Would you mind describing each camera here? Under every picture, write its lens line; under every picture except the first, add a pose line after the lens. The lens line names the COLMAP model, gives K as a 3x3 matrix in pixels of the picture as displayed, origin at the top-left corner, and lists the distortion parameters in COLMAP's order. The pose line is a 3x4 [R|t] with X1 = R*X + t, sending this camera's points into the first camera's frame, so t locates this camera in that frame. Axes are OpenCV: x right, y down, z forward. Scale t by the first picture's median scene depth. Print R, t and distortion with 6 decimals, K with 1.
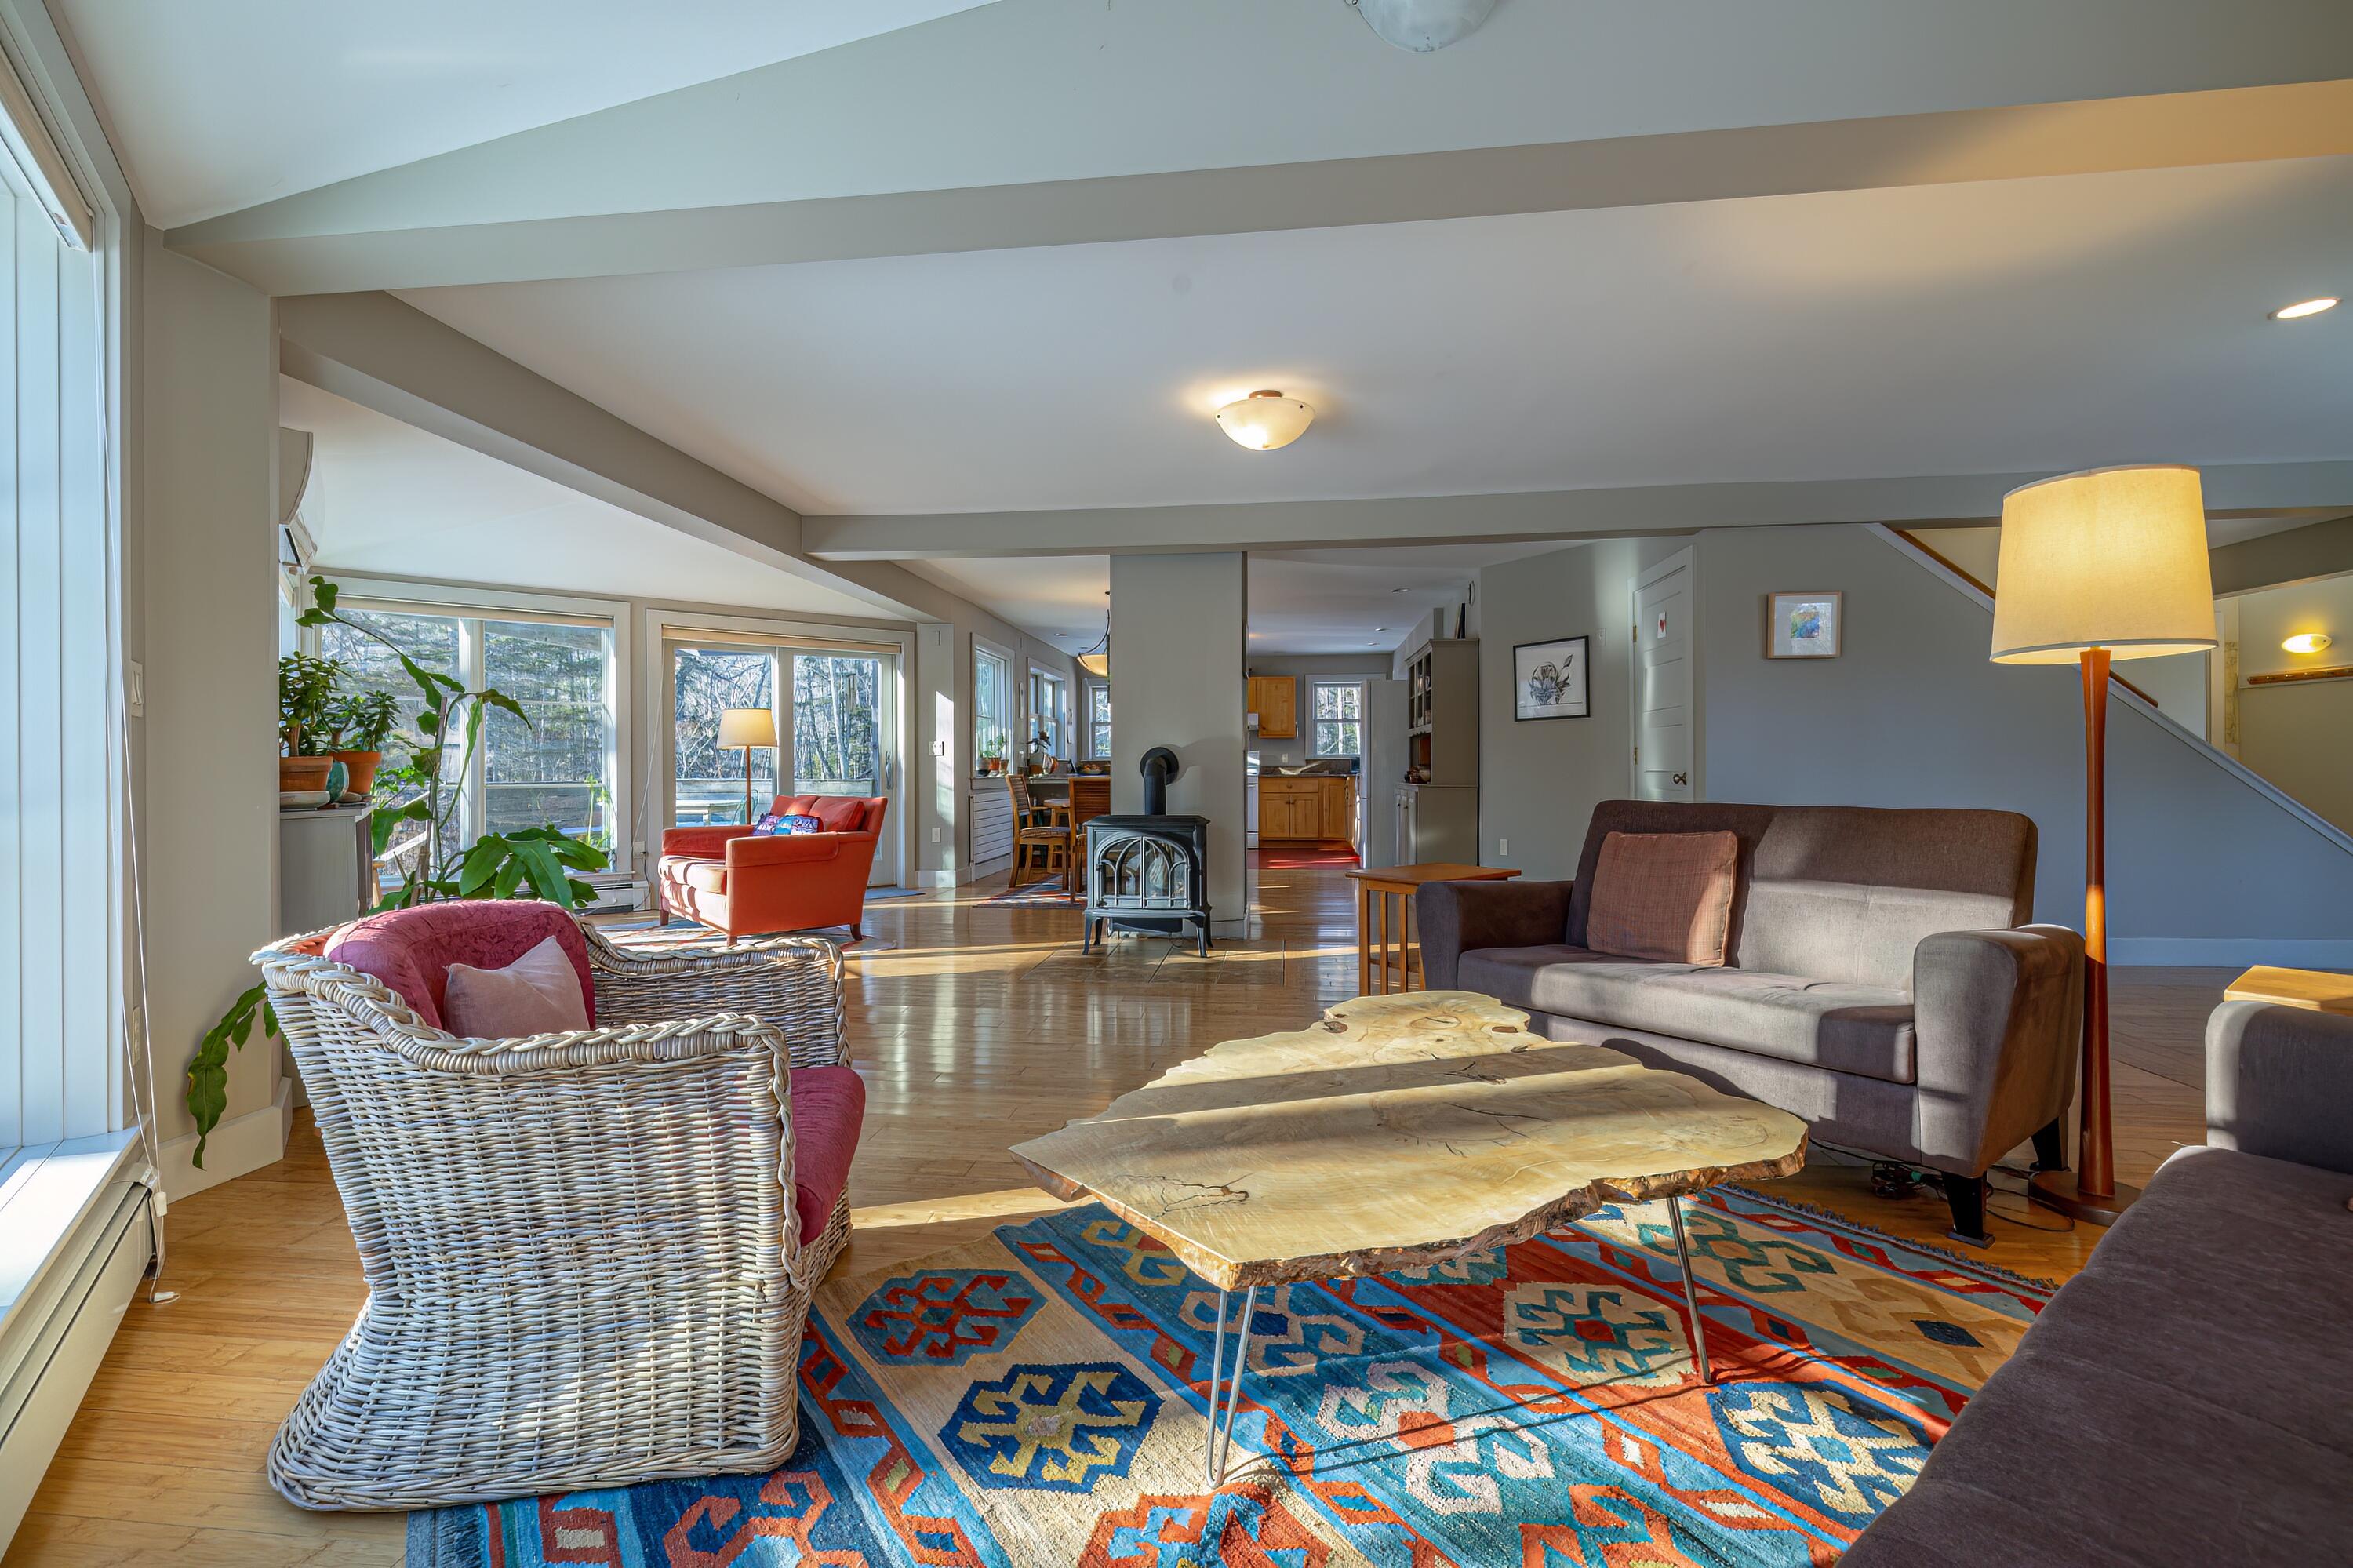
lens RADIAL K [[1025.7, 0, 1176.9], [0, 1025.7, 774.1], [0, 0, 1]] dist [0.003620, 0.000395]
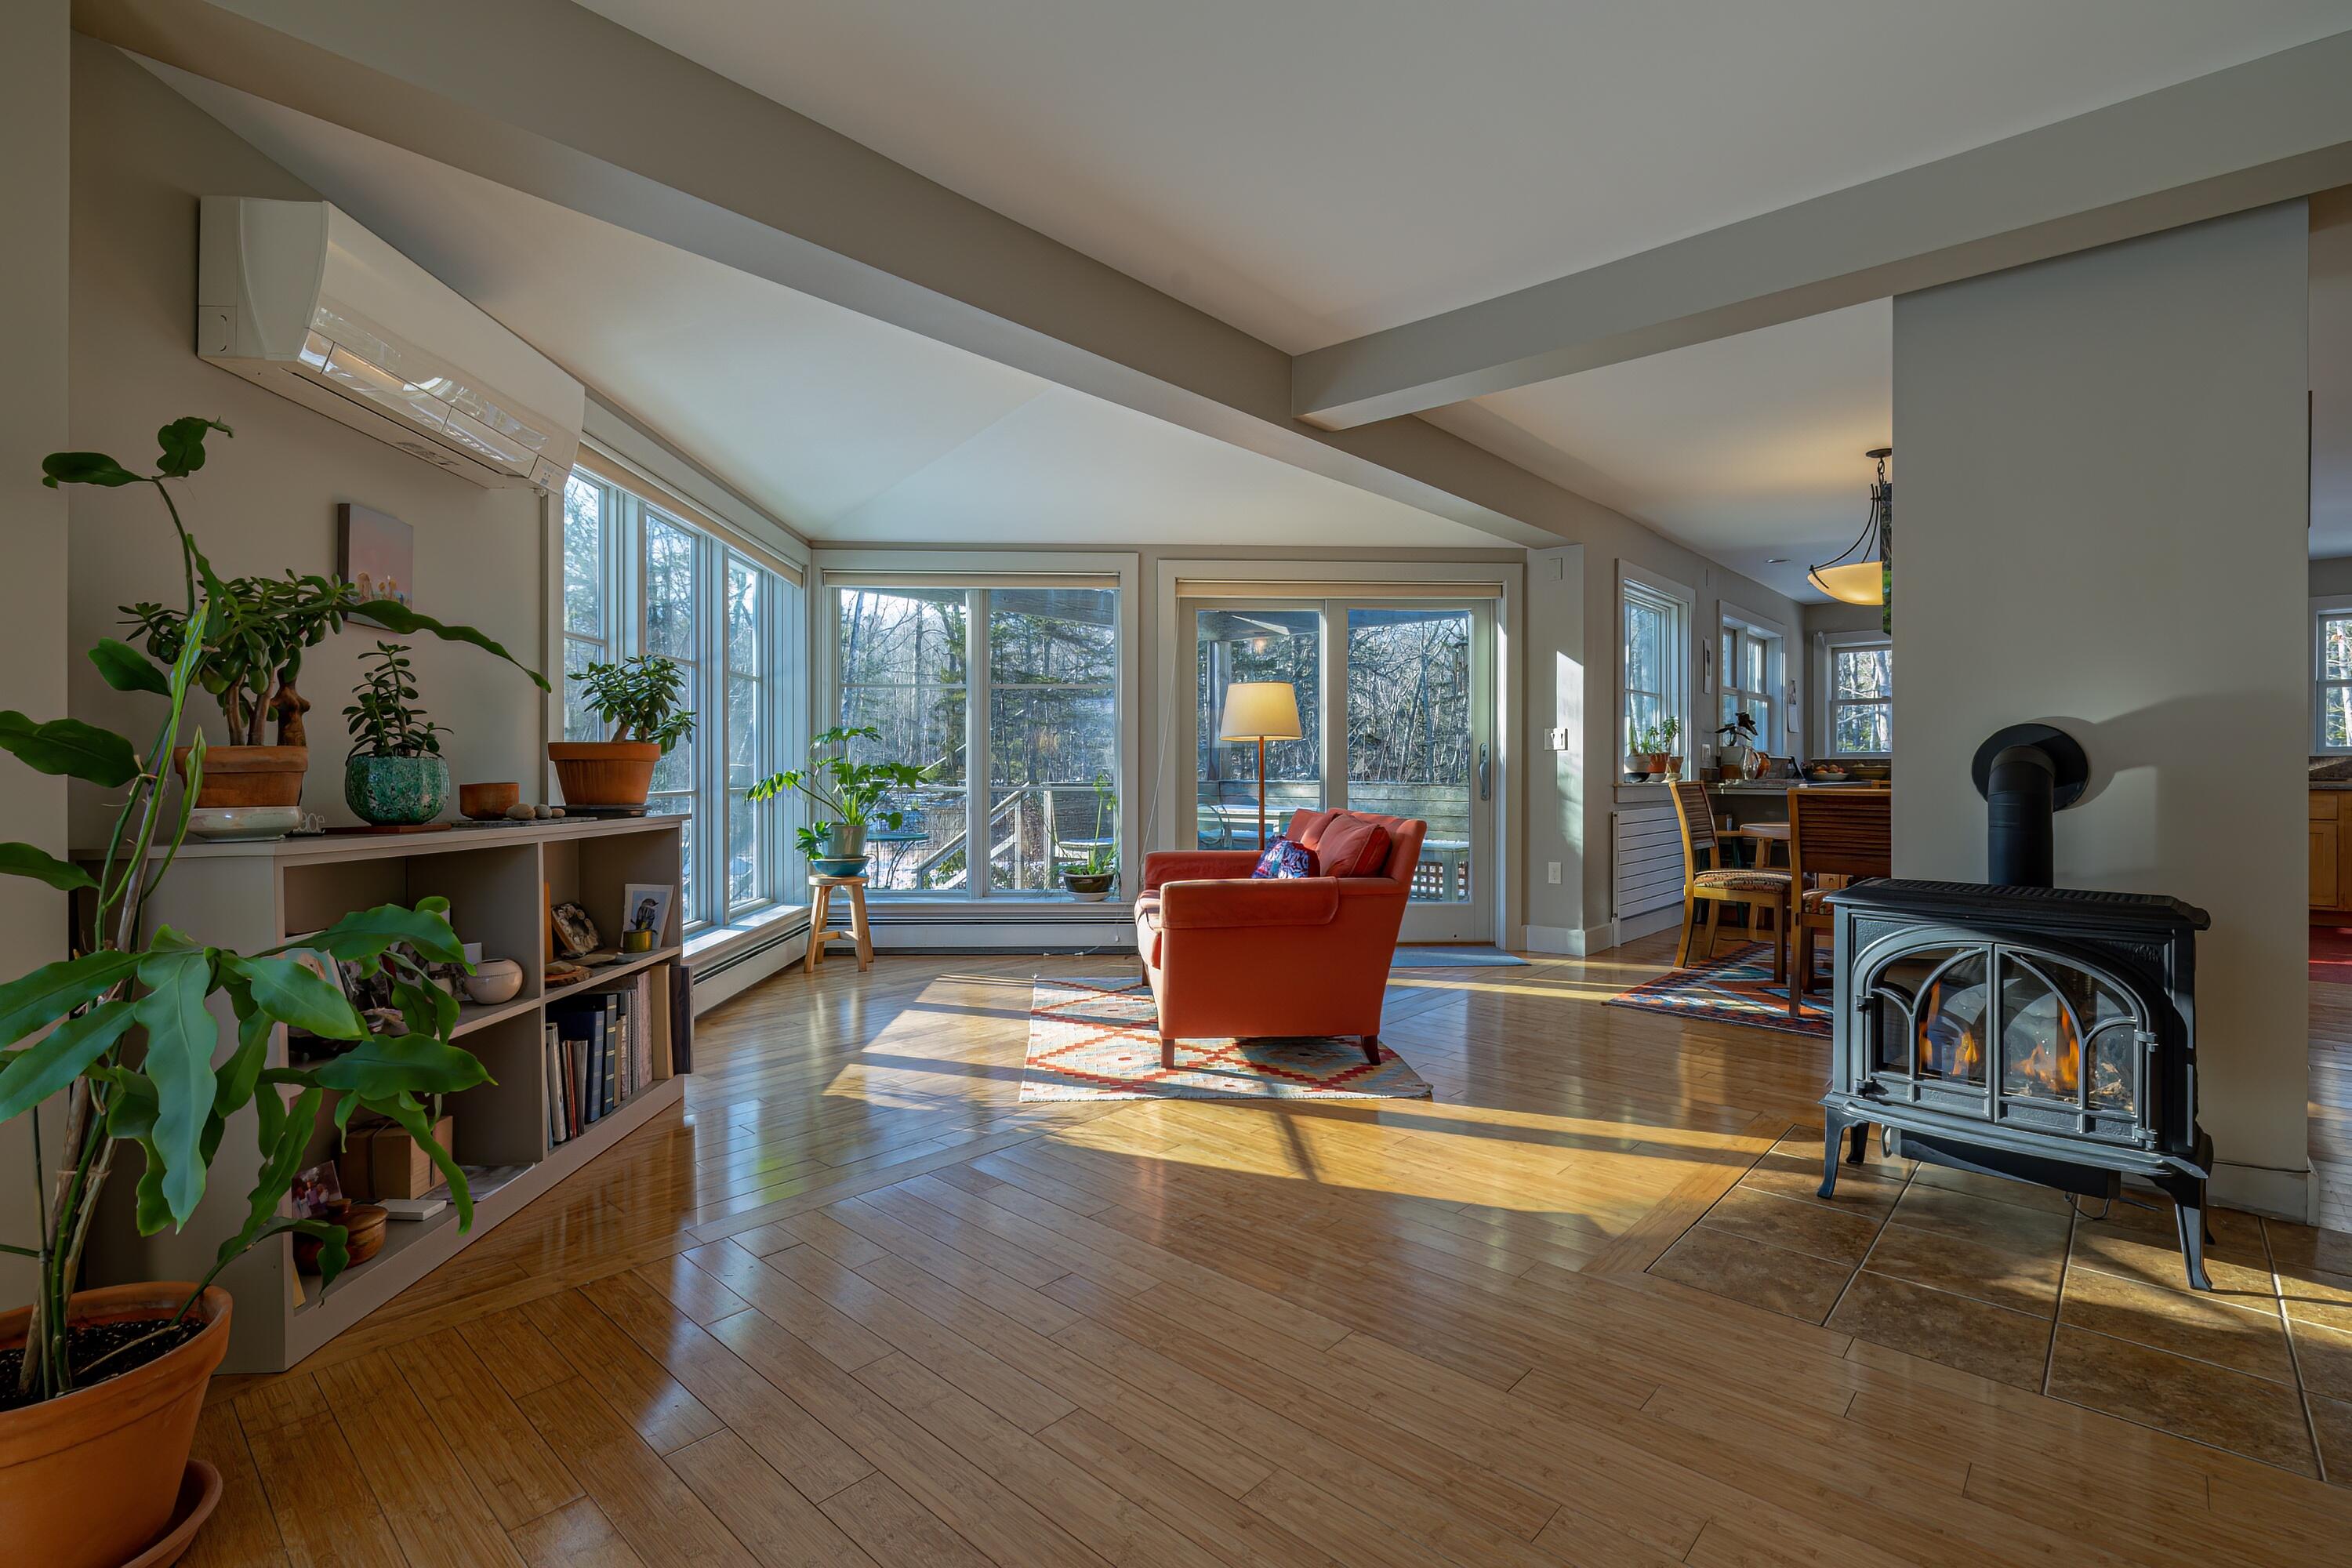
lens RADIAL K [[1078.0, 0, 1175.4], [0, 1078.0, 775.9], [0, 0, 1]] dist [-0.002691, 0.000437]
pose [[0.811527, 0.008152, -0.584258, -0.031414], [-0.007549, 0.999965, 0.003467, -0.002482], [0.584266, 0.001597, 0.811560, 0.309711]]
